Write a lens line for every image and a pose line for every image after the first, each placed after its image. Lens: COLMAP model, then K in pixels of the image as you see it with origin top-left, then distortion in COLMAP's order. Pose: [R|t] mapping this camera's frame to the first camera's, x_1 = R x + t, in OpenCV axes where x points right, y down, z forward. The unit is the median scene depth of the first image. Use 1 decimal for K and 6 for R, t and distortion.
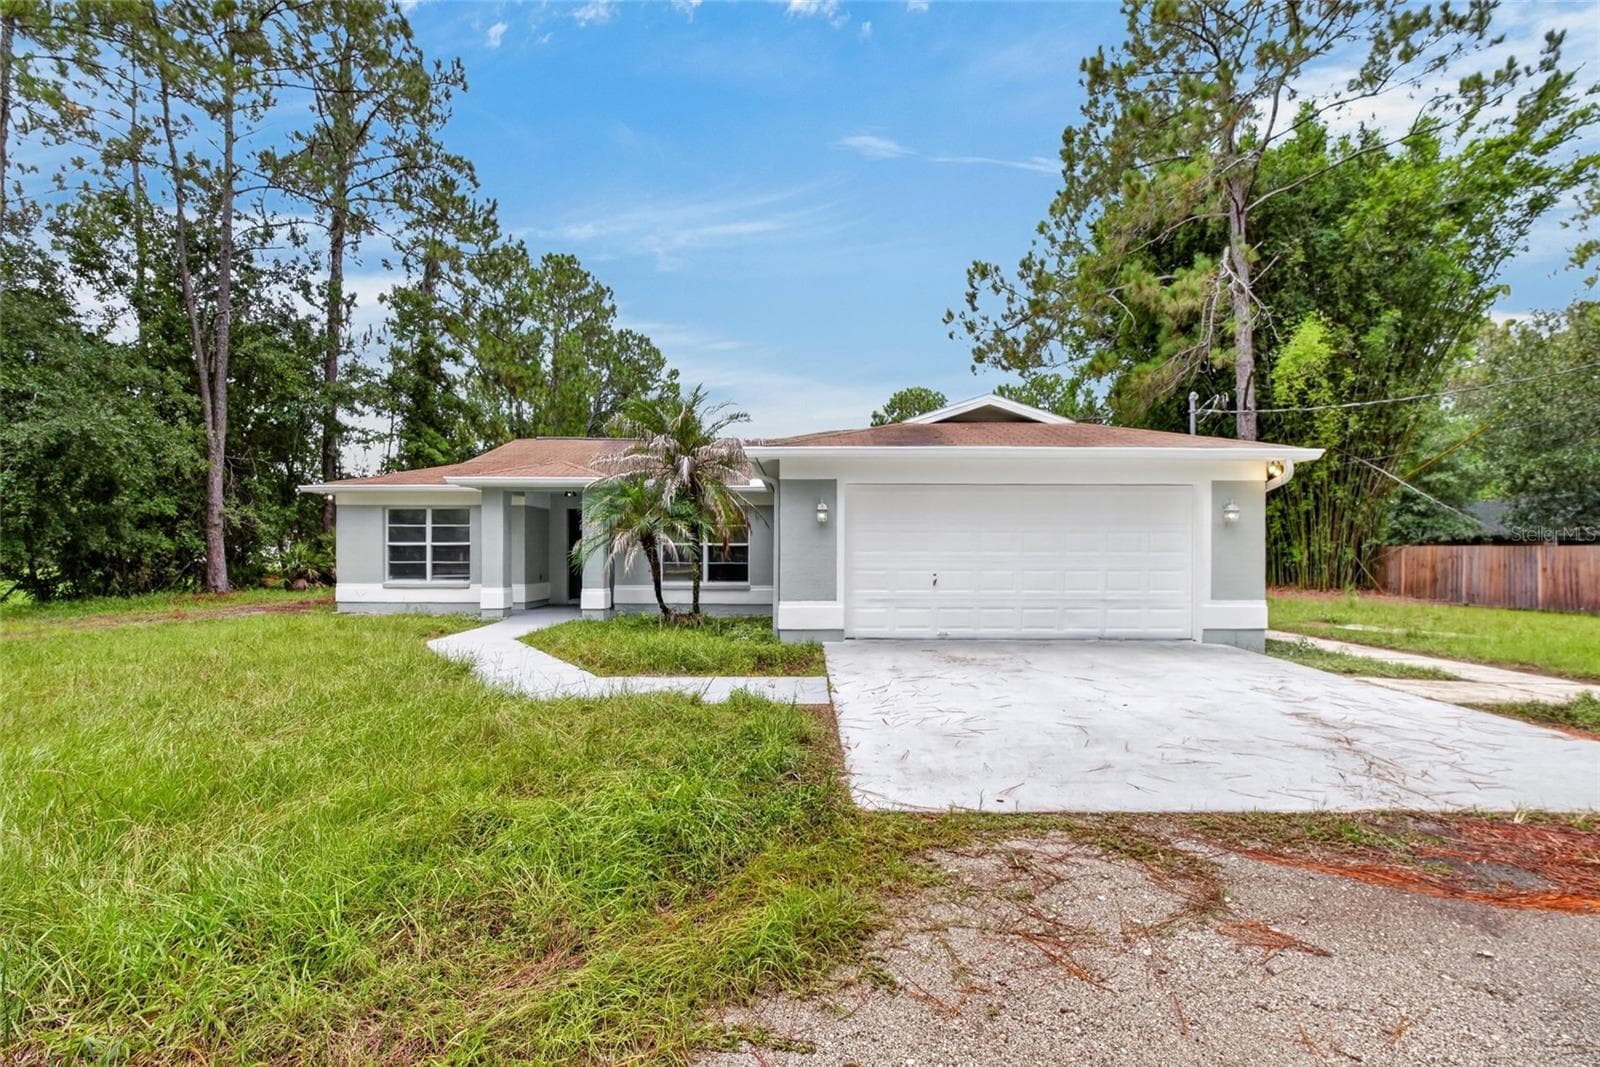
lens RADIAL K [[710.7, 0, 792.3], [0, 710.7, 553.7], [0, 0, 1]] dist [-0.022827, 0.001766]
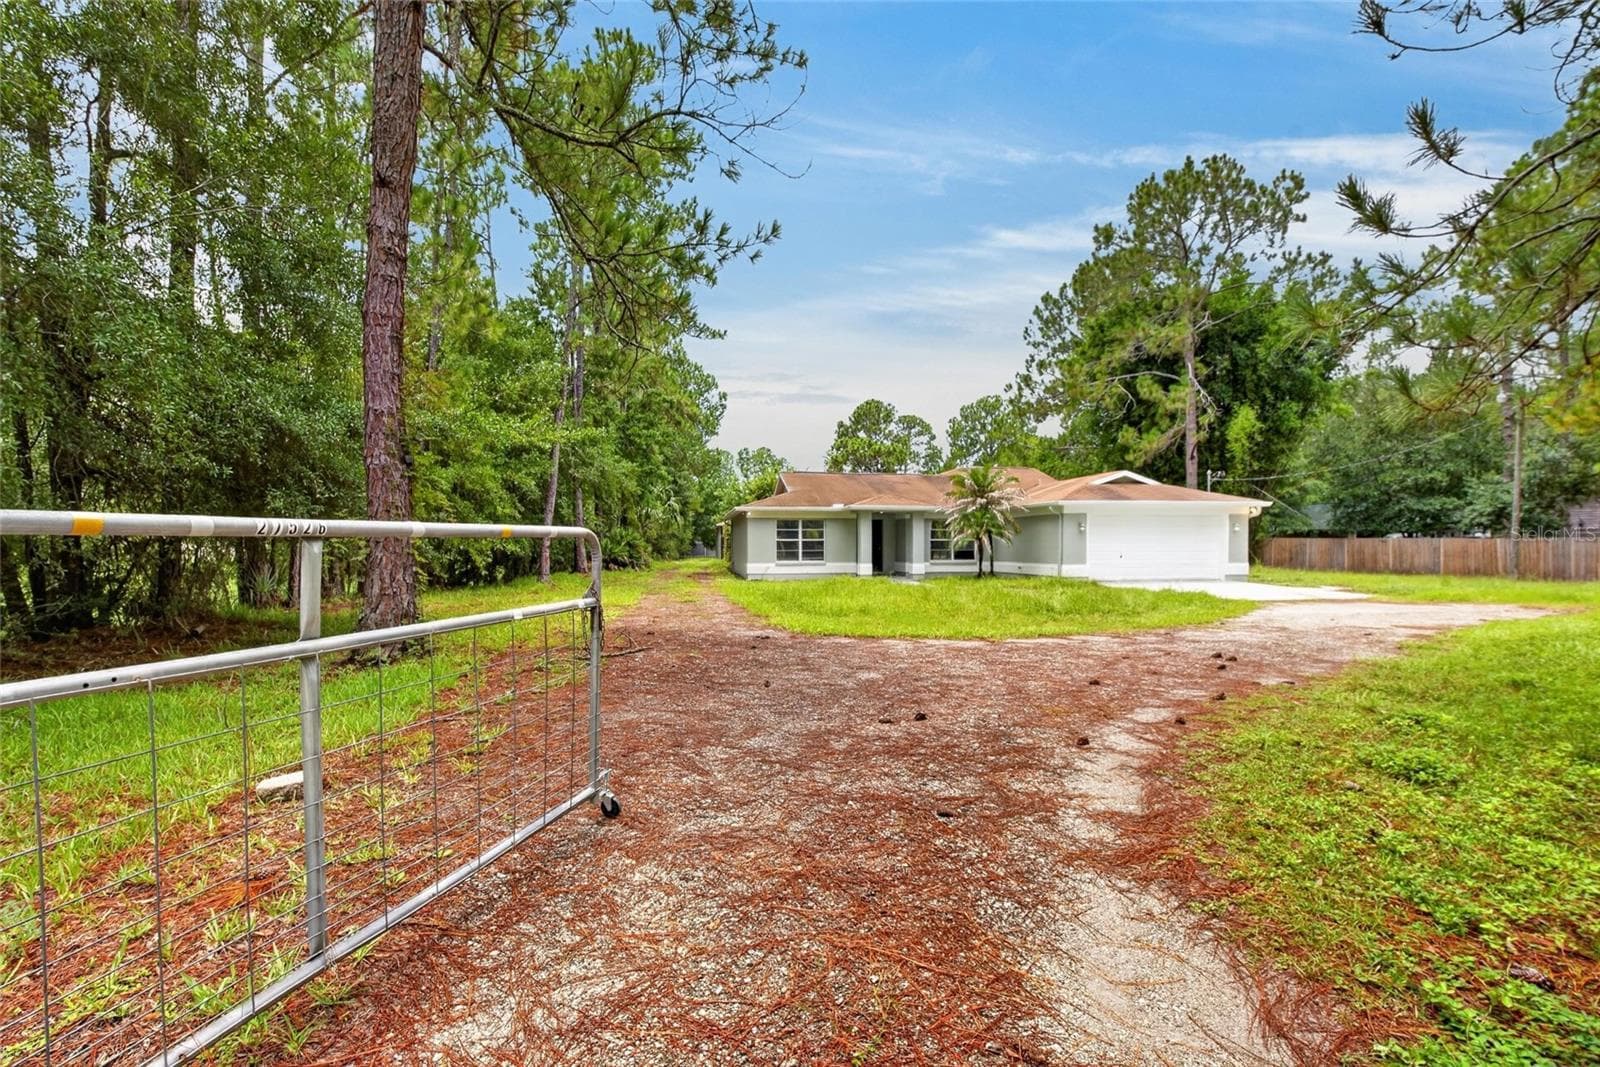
lens RADIAL K [[710.7, 0, 794.0], [0, 710.7, 561.6], [0, 0, 1]] dist [-0.022827, 0.001766]
pose [[0.987525, -0.009299, 0.157186, -0.803073], [0.005545, 0.999689, 0.024308, -0.003867], [-0.157363, -0.023133, 0.987270, -0.739978]]
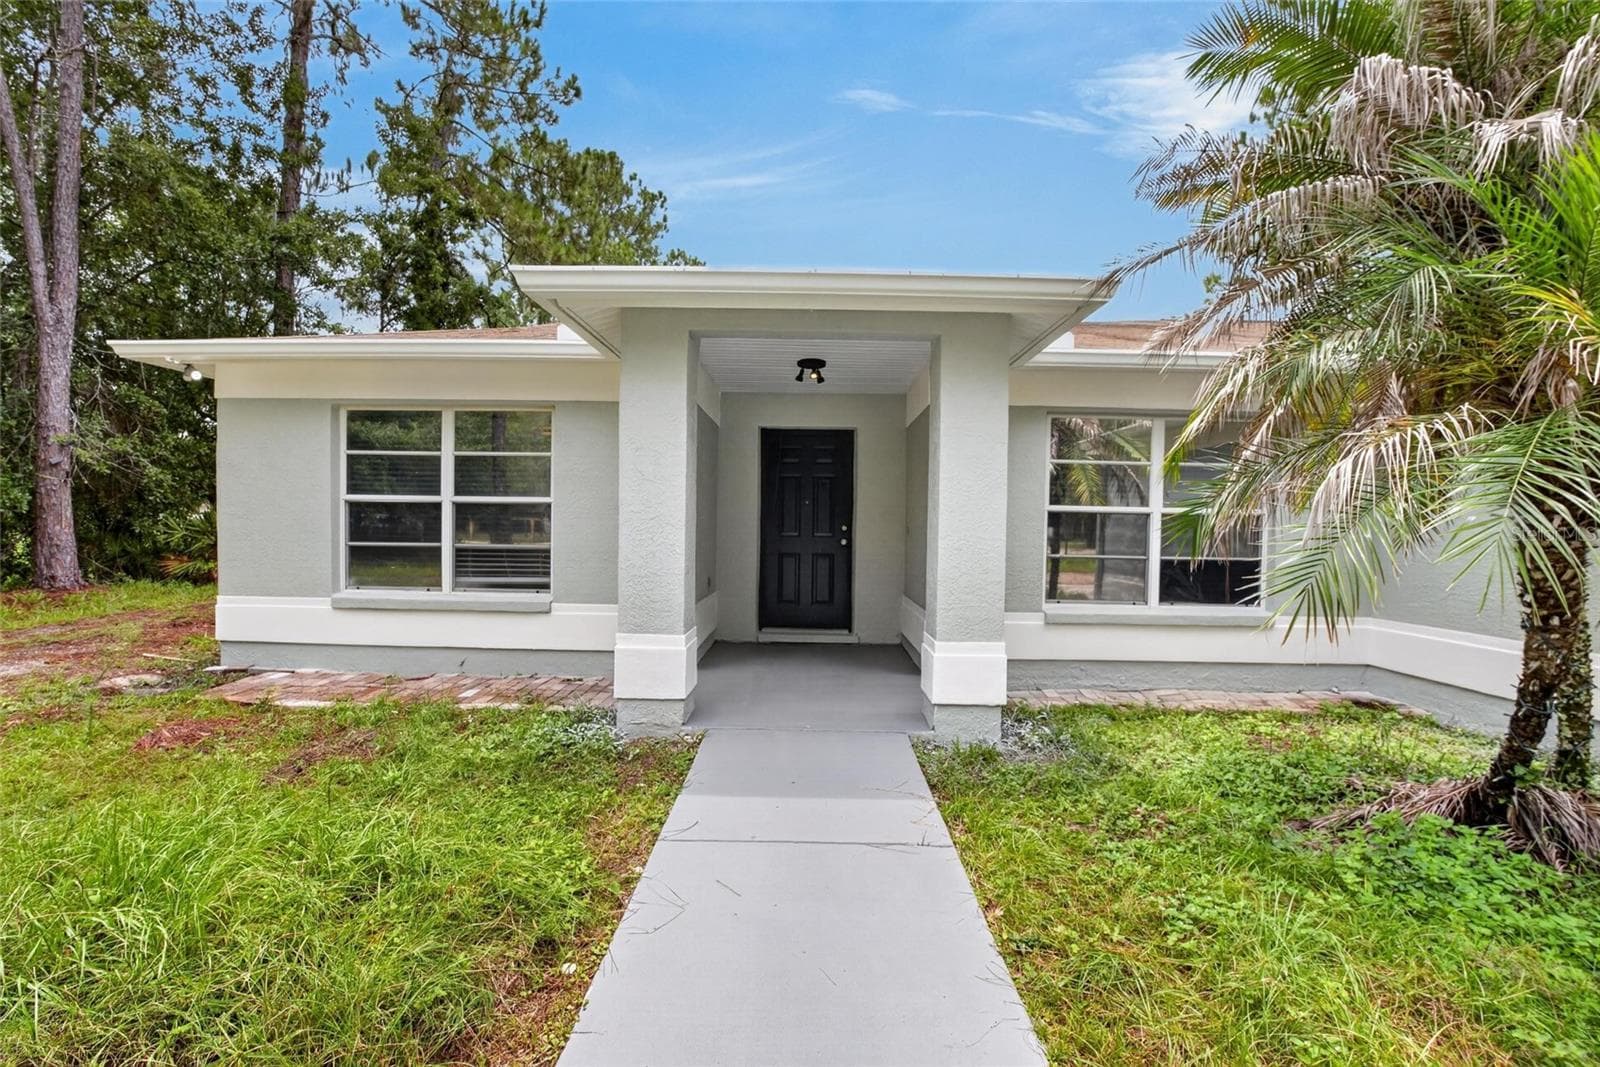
lens RADIAL K [[710.7, 0, 792.7], [0, 710.7, 530.4], [0, 0, 1]] dist [-0.022827, 0.001766]
pose [[0.999892, 0.013174, -0.006576, -0.314378], [-0.013138, 0.999898, 0.005575, -0.000931], [0.006649, -0.005488, 0.999963, 0.597998]]
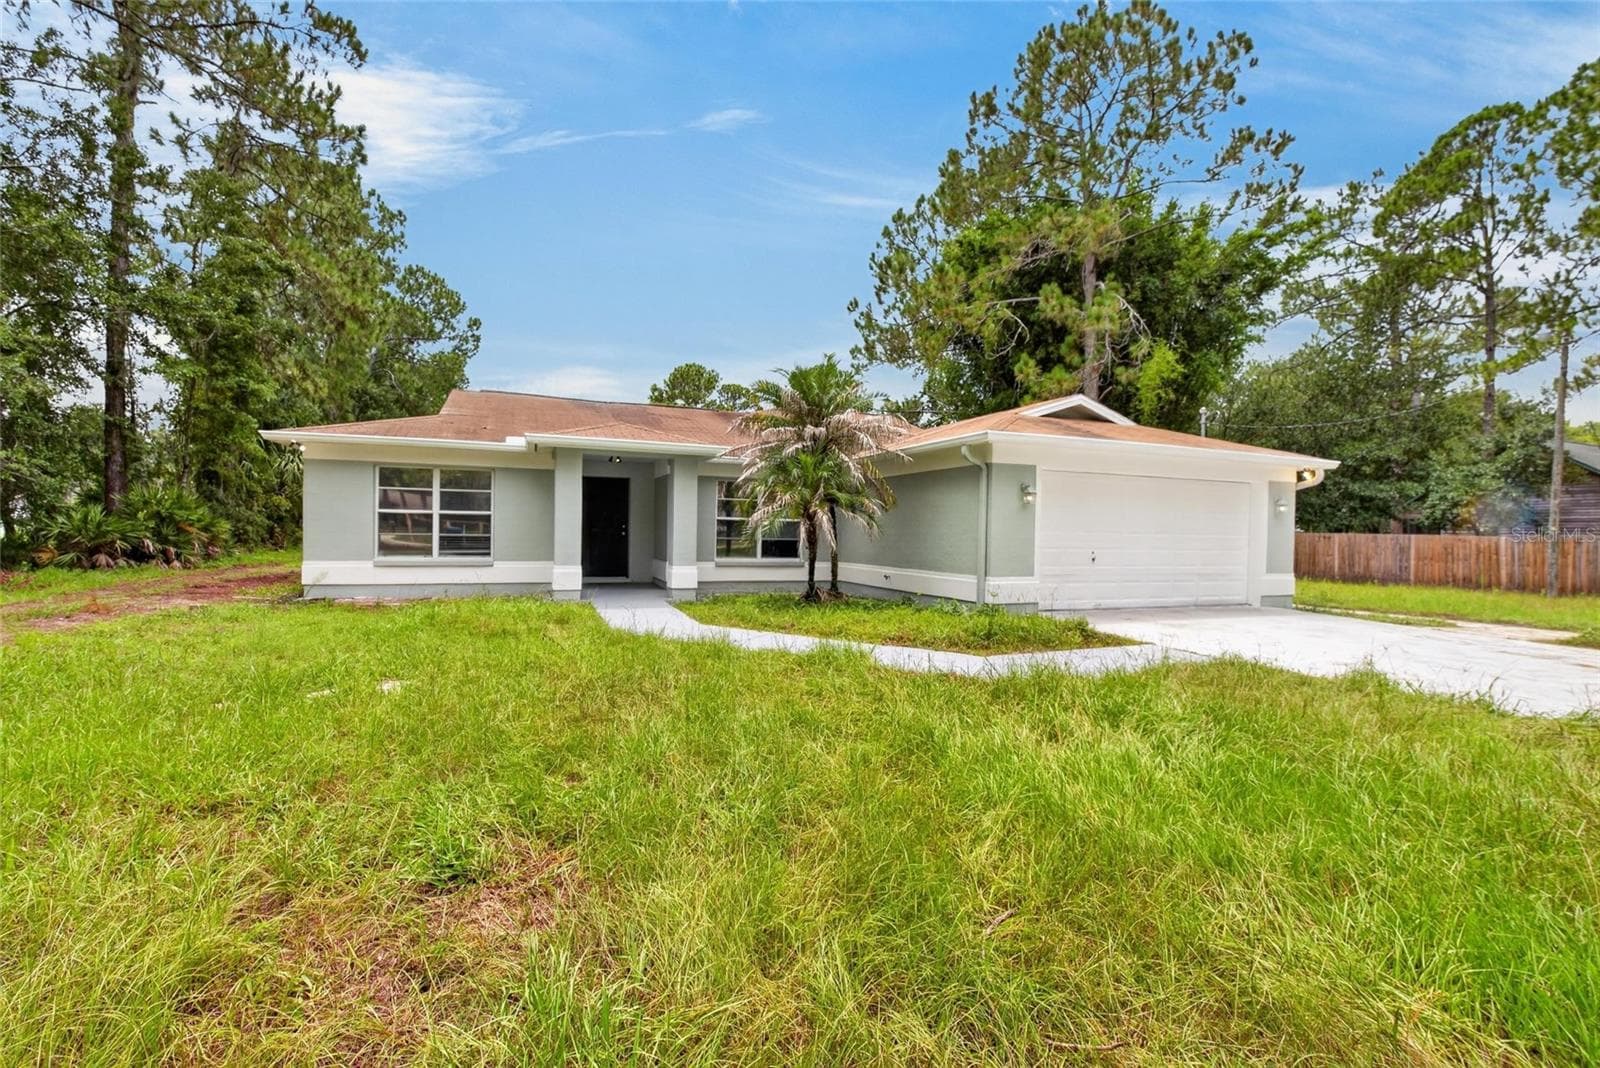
lens RADIAL K [[710.7, 0, 793.2], [0, 710.7, 535.7], [0, 0, 1]] dist [-0.022827, 0.001766]
pose [[0.924364, 0.012207, 0.381317, -0.440605], [-0.015788, 0.999856, 0.006265, 0.001804], [-0.381185, -0.011811, 0.924423, 0.086512]]
